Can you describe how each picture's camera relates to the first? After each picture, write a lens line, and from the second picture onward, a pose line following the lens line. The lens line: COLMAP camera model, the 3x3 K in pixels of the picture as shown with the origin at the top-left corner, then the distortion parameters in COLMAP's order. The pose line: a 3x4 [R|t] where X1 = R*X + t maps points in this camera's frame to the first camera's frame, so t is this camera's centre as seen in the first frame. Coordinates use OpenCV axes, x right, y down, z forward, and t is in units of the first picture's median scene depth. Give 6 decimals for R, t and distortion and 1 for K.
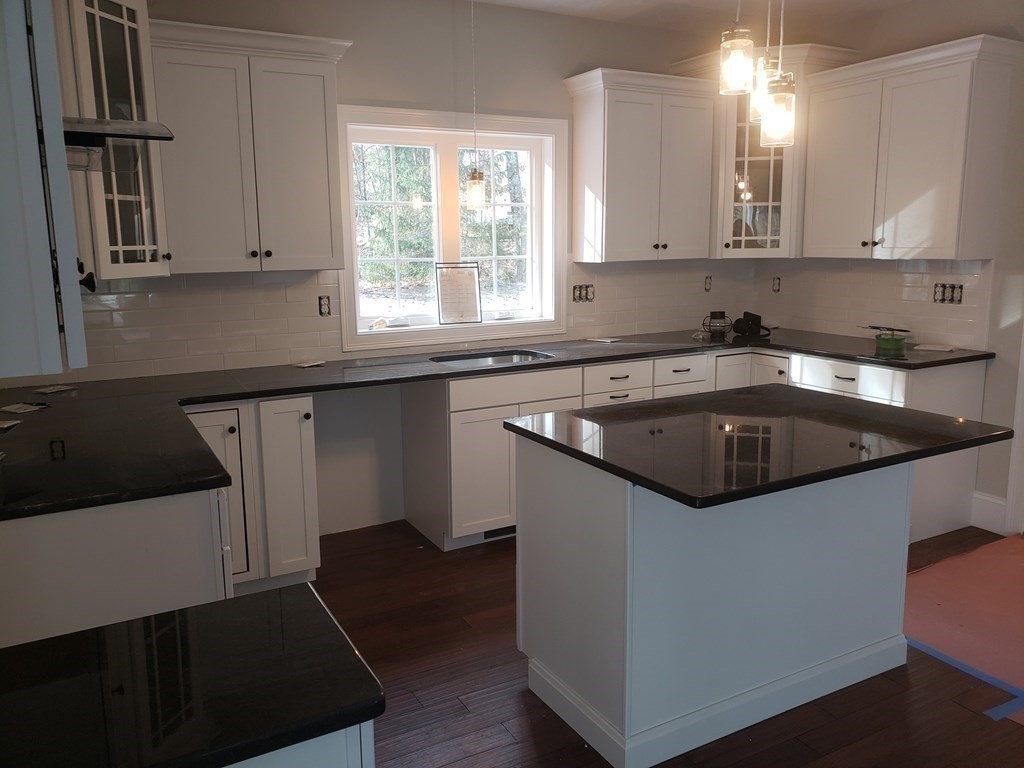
lens RADIAL K [[795.8, 0, 506.6], [0, 795.8, 385.1], [0, 0, 1]] dist [0.079530, -0.117829]
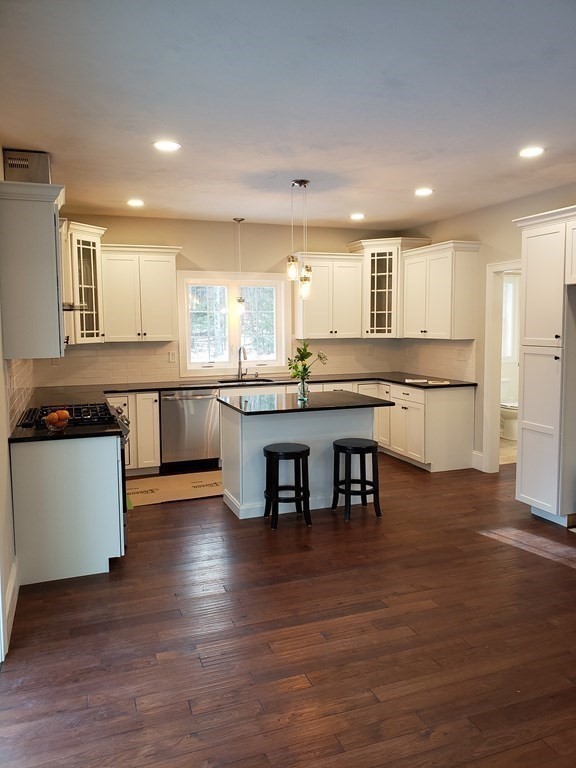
lens RADIAL K [[579.5, 0, 288.0], [0, 579.5, 384.0], [0, 0, 1]] dist [0.072124, -0.105960]
pose [[0.988945, 0.020707, -0.146831, 0.313170], [-0.031684, 0.996842, -0.072815, 0.080114], [0.144860, 0.076662, 0.986478, -0.524923]]
